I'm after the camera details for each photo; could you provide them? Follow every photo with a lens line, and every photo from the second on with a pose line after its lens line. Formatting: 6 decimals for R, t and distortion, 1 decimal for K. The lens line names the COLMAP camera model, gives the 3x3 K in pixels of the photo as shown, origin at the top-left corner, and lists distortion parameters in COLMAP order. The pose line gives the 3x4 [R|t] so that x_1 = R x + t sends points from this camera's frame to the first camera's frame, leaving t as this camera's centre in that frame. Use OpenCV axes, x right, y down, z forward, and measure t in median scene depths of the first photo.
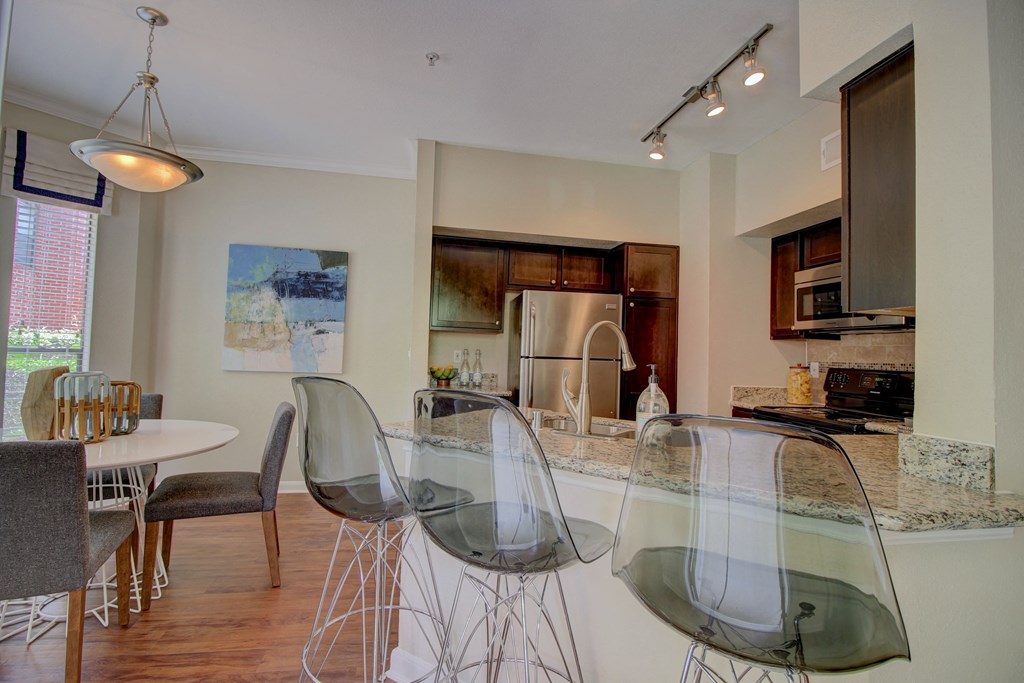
lens RADIAL K [[472.8, 0, 512.0], [0, 472.8, 341.5], [0, 0, 1]] dist [0.000124, -0.000379]
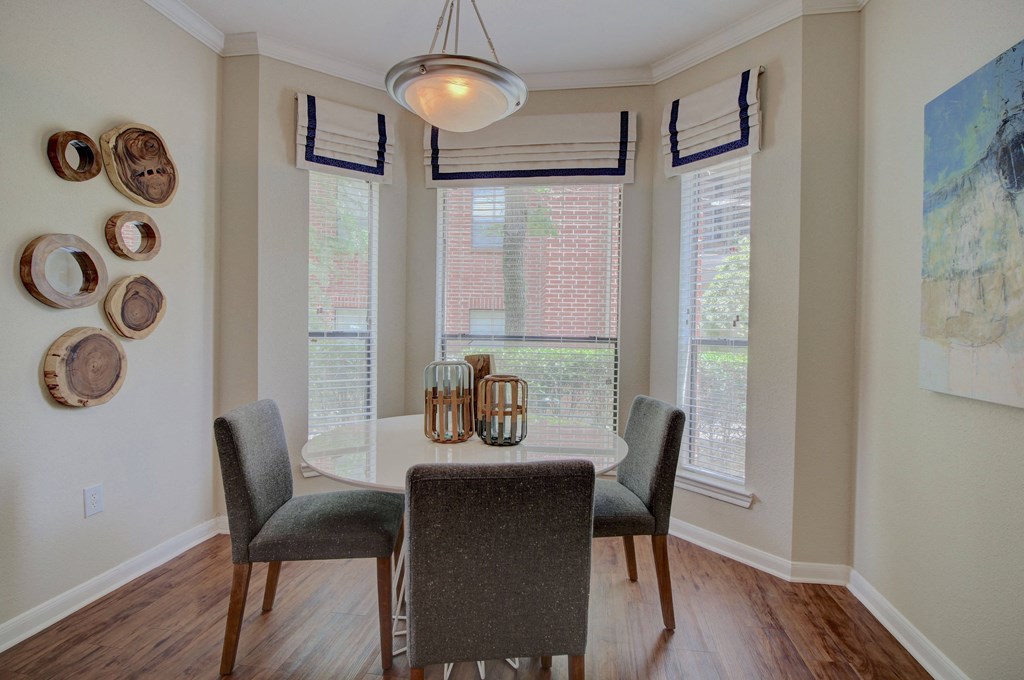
lens RADIAL K [[472.8, 0, 512.0], [0, 472.8, 340.0], [0, 0, 1]] dist [0.000124, -0.000379]
pose [[-0.292535, 0.005331, -0.956240, -0.054763], [0.003050, 0.999985, 0.004642, 0.012571], [0.956250, -0.001559, -0.292547, 0.756495]]
